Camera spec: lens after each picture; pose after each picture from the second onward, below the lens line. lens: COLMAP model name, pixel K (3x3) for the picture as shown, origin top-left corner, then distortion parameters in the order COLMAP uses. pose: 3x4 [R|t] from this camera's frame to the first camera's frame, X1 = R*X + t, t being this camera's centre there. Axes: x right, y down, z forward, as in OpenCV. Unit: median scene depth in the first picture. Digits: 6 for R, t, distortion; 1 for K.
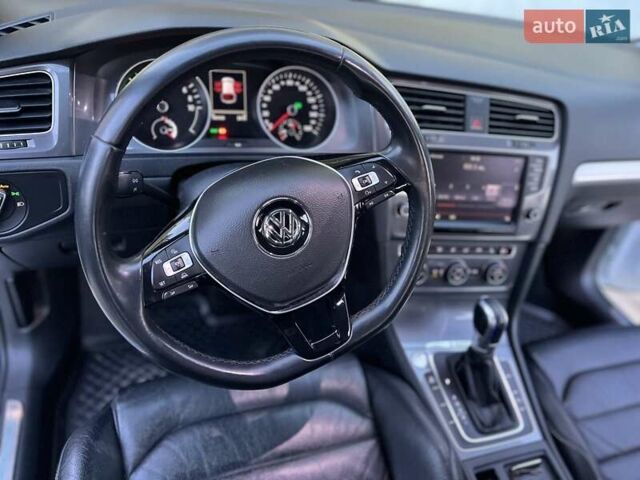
lens RADIAL K [[490.4, 0, 317.4], [0, 490.4, 238.2], [0, 0, 1]] dist [0.043282, -0.033515]
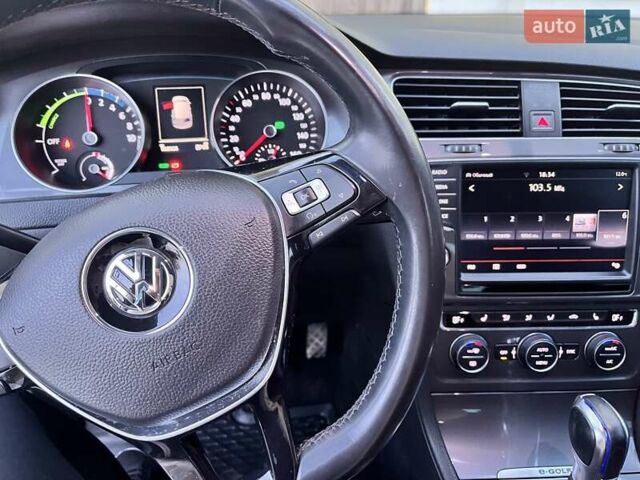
lens RADIAL K [[490.4, 0, 323.8], [0, 490.4, 241.5], [0, 0, 1]] dist [0.043282, -0.033515]
pose [[0.977291, -0.064059, -0.201987, 0.165181], [0.033256, 0.987766, -0.152358, 0.016450], [0.209276, 0.142181, 0.967465, 0.332885]]
